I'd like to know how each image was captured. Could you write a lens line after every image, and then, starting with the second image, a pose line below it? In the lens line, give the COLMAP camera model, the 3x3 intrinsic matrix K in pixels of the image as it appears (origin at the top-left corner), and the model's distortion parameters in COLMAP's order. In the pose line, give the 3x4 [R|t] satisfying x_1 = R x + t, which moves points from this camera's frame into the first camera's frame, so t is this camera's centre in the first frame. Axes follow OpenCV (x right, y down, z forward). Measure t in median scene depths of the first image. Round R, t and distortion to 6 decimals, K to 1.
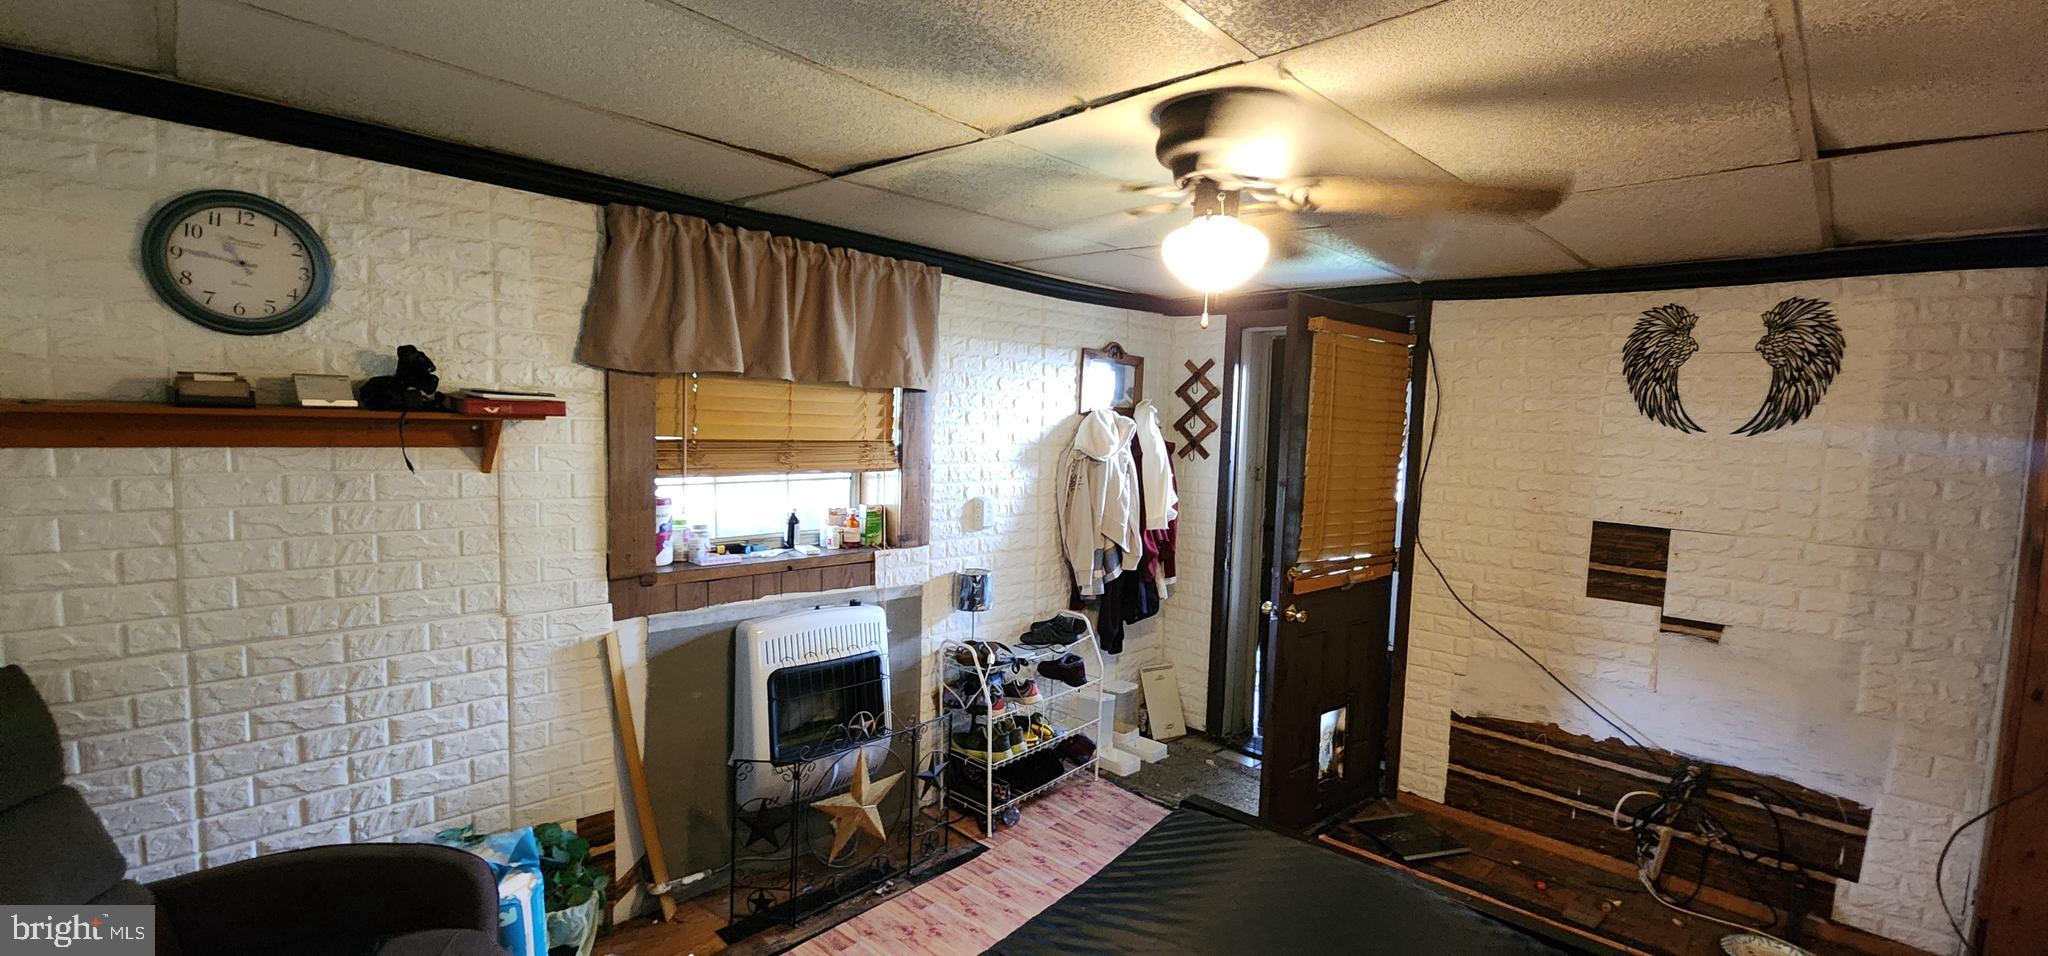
lens RADIAL K [[836.8, 0, 1022.0], [0, 836.8, 481.2], [0, 0, 1]] dist [0.006602, -0.006153]
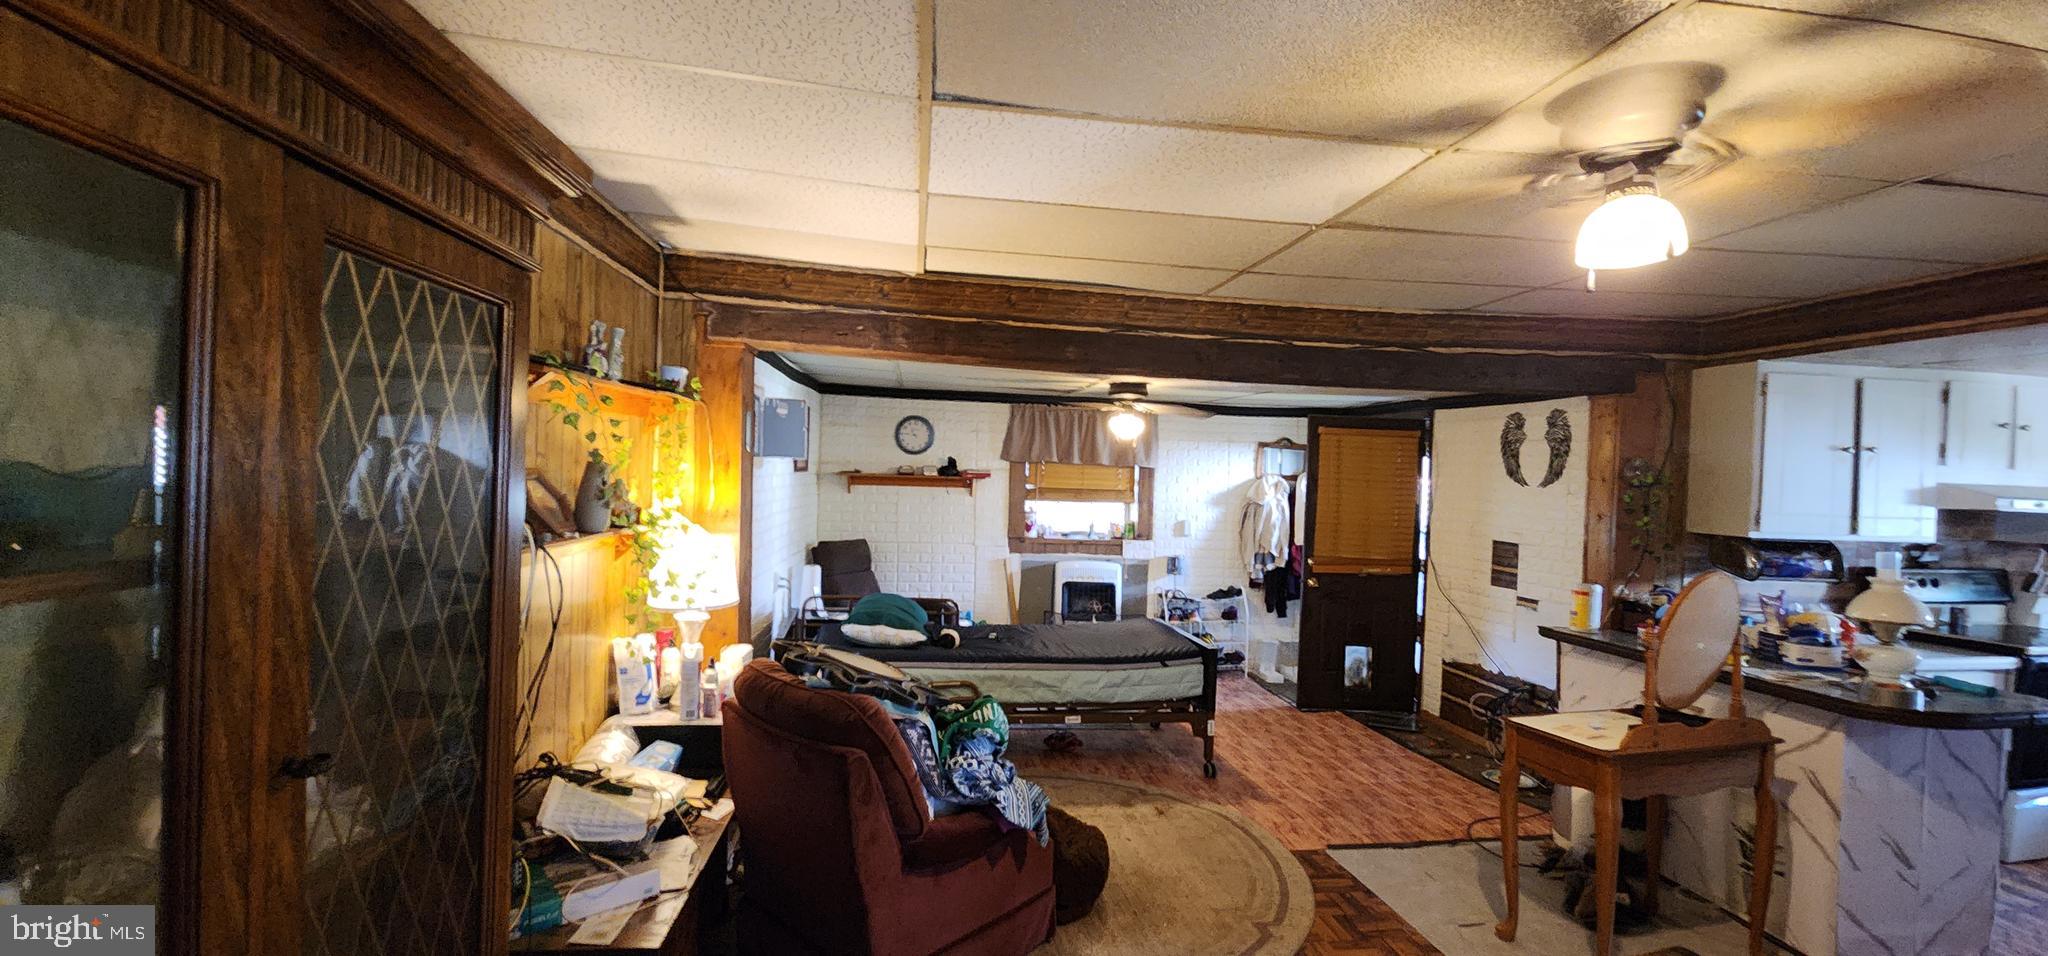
lens RADIAL K [[836.8, 0, 1028.7], [0, 836.8, 484.5], [0, 0, 1]] dist [0.006602, -0.006153]
pose [[0.792287, 0.000817, -0.610148, 1.018951], [-0.050277, 0.996686, -0.063951, 0.095730], [0.608073, 0.081344, 0.789703, -0.940119]]
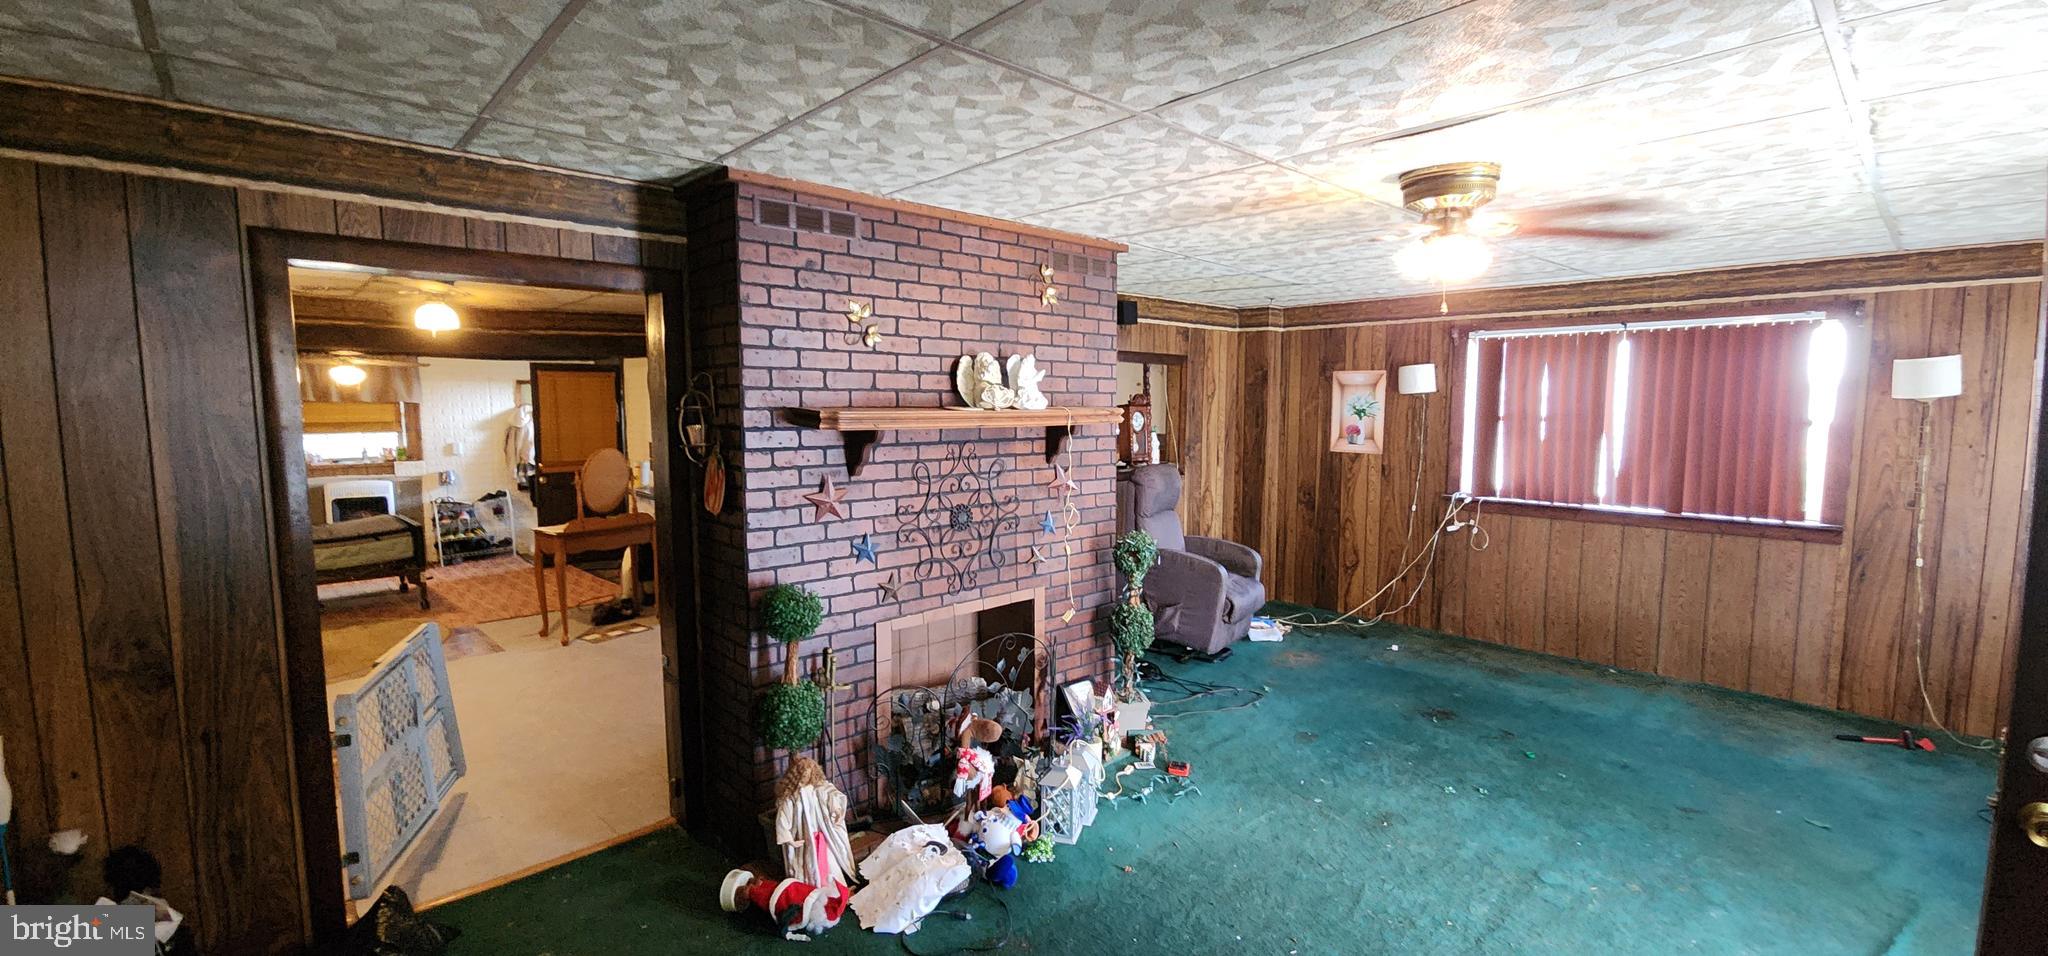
lens RADIAL K [[836.8, 0, 1021.0], [0, 836.8, 481.0], [0, 0, 1]] dist [0.006602, -0.006153]
pose [[0.998091, -0.030249, -0.053846, 2.119100], [0.031337, 0.999319, 0.019484, 0.165125], [0.053220, -0.021134, 0.998359, -1.707141]]
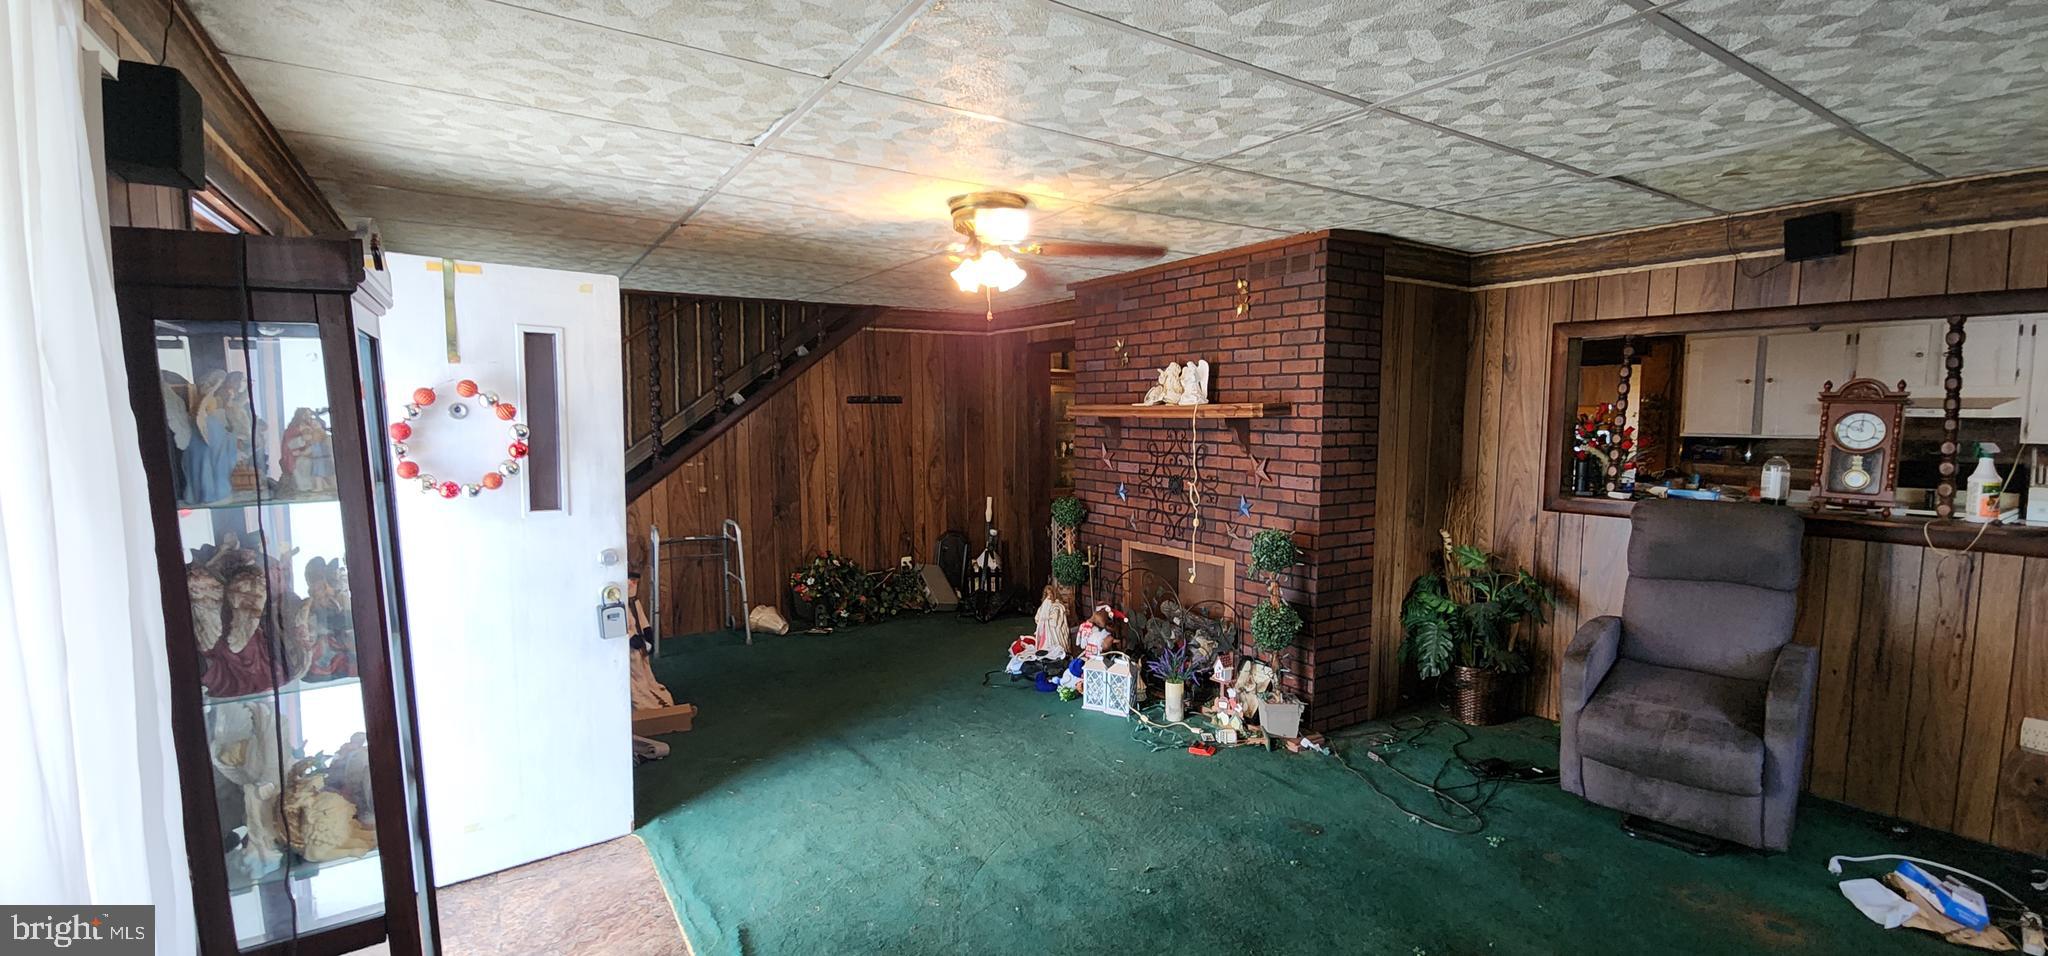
lens RADIAL K [[836.8, 0, 1019.3], [0, 836.8, 482.1], [0, 0, 1]] dist [0.006602, -0.006153]
pose [[-0.216848, 0.047571, -0.975046, 3.605009], [-0.079106, 0.994671, 0.066121, 0.149689], [0.972995, 0.091470, -0.211929, -0.476884]]
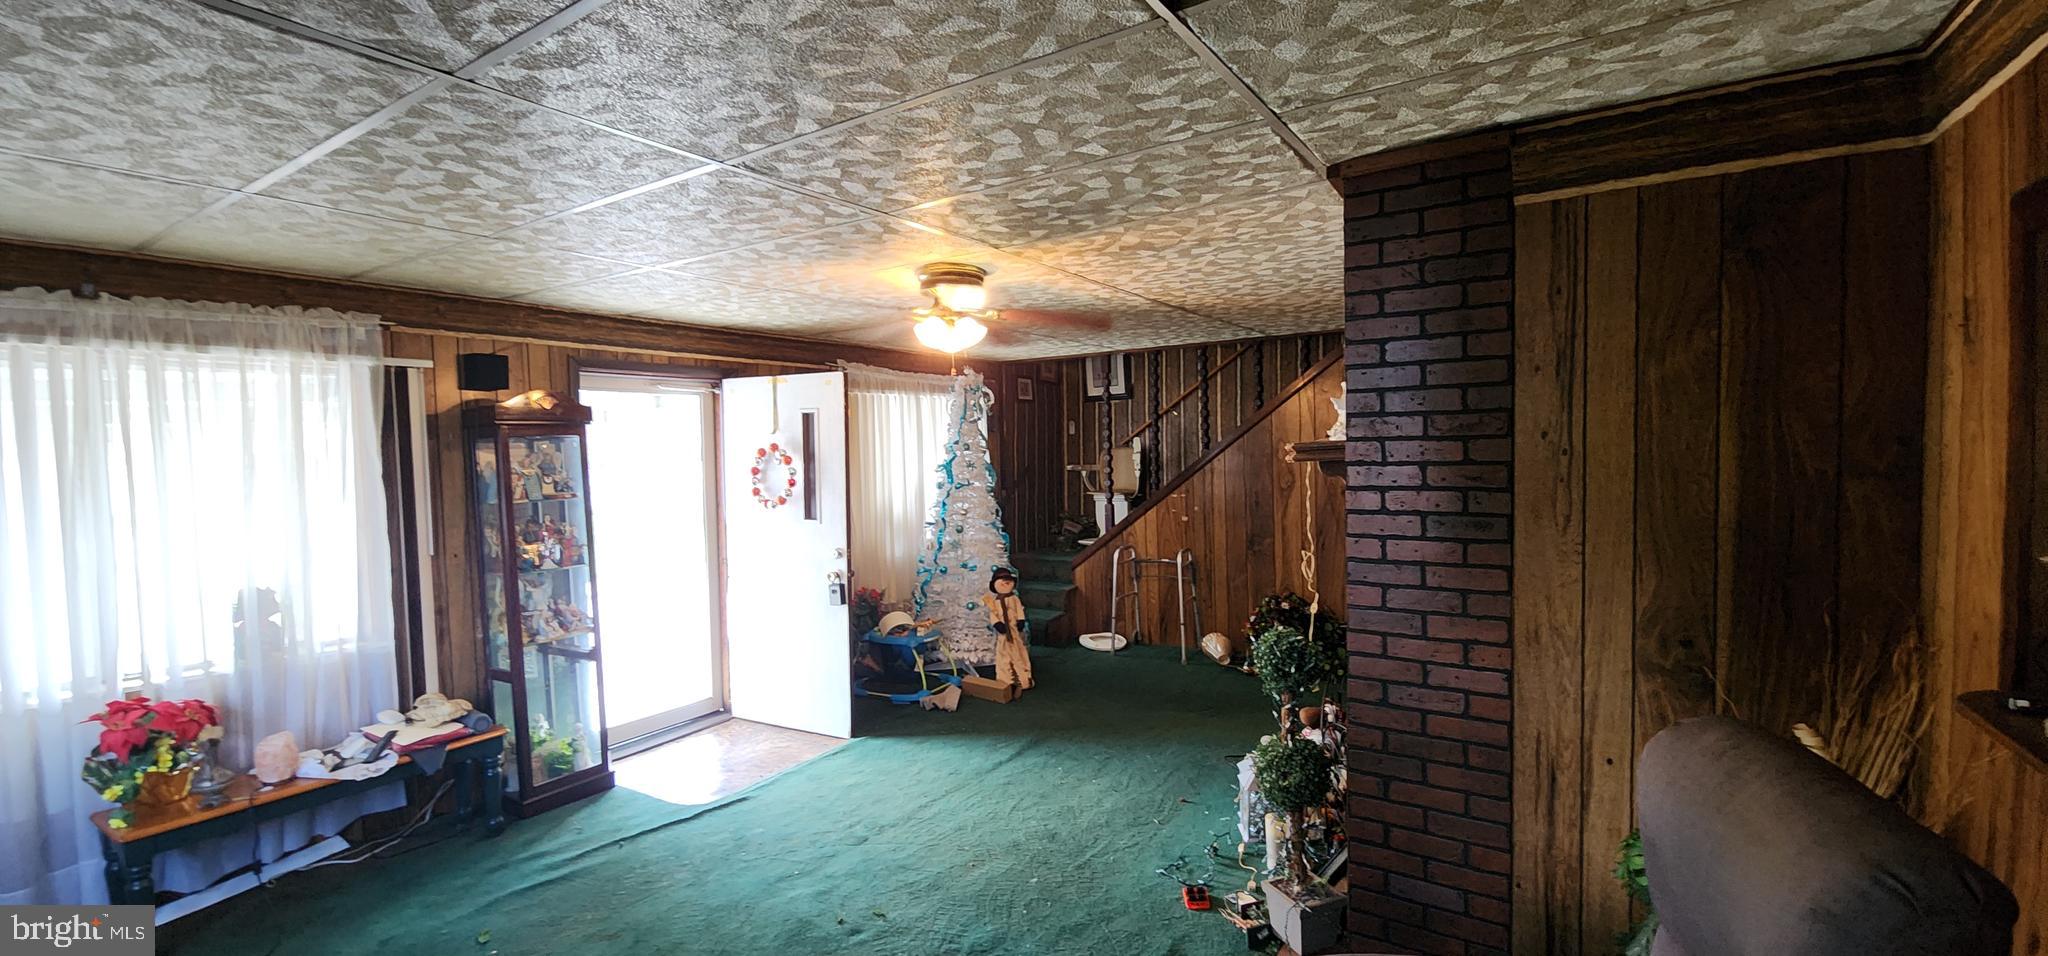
lens RADIAL K [[836.8, 0, 1023.9], [0, 836.8, 478.8], [0, 0, 1]] dist [0.006602, -0.006153]
pose [[-0.978124, -0.003066, -0.208002, 2.687504], [-0.025004, 0.994375, 0.102924, 0.034036], [0.206516, 0.105874, -0.972698, 0.443561]]
